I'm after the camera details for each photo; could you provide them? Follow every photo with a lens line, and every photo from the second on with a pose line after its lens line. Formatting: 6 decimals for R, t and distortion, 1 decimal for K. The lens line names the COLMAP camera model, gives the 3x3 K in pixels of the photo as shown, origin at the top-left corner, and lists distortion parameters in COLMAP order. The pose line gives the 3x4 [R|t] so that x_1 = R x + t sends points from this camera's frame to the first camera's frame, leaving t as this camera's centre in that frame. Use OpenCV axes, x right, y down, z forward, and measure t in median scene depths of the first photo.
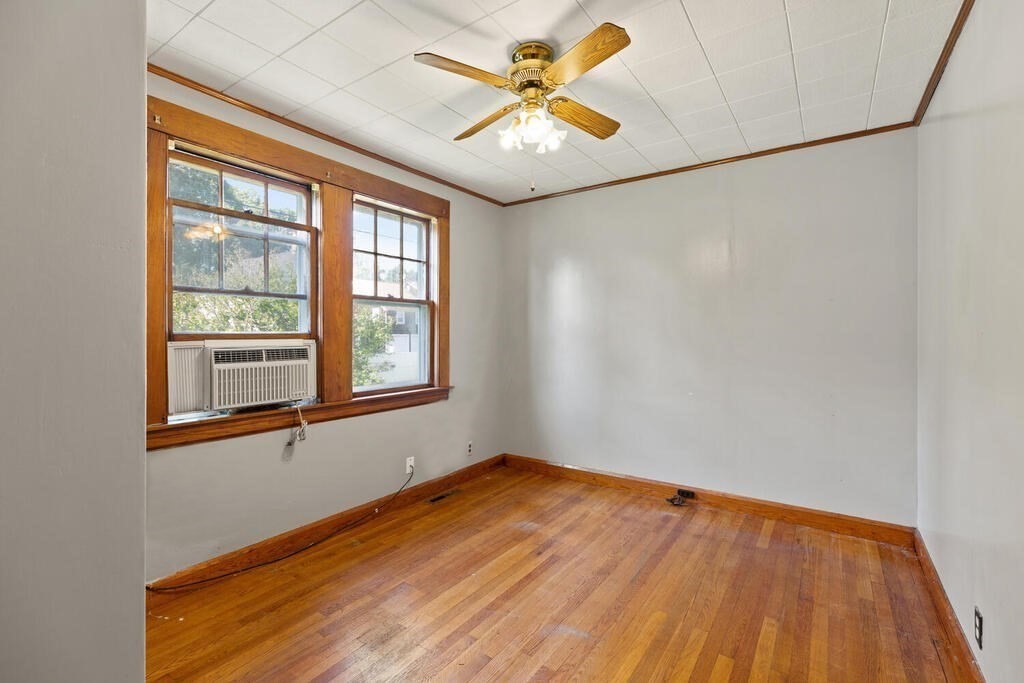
lens RADIAL K [[464.3, 0, 511.2], [0, 464.3, 331.9], [0, 0, 1]] dist [0.012849, 0.000168]
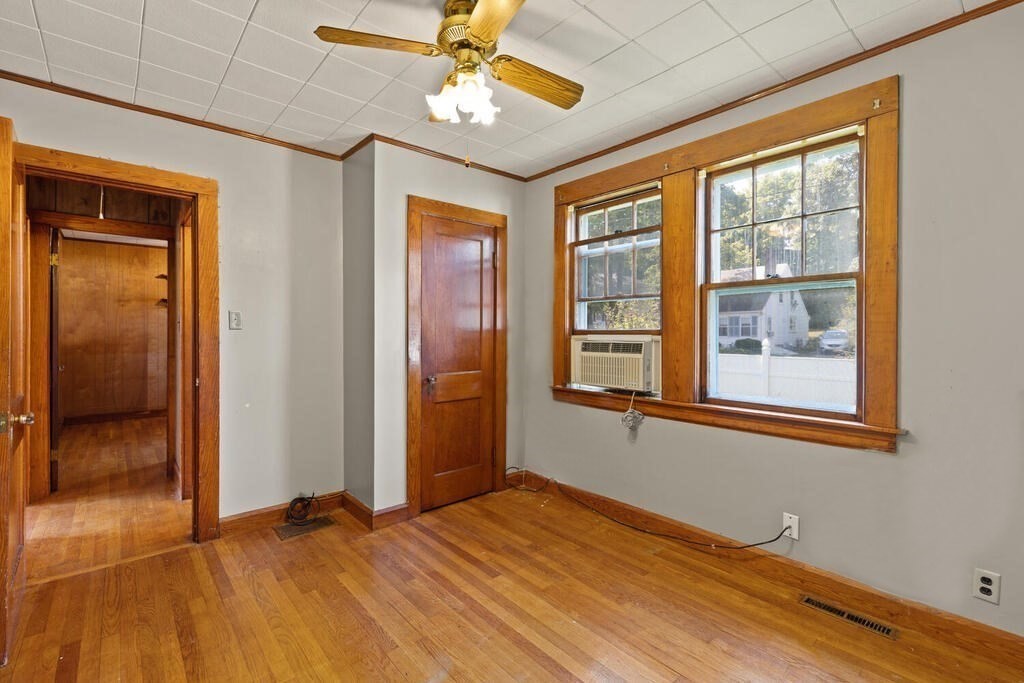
lens RADIAL K [[455.1, 0, 515.2], [0, 455.1, 333.7], [0, 0, 1]] dist [0.001999, -0.000501]
pose [[-0.237517, 0.003960, -0.971375, 0.597590], [0.004278, 0.999986, 0.003031, 0.007669], [0.971374, -0.003436, -0.237531, 0.902182]]
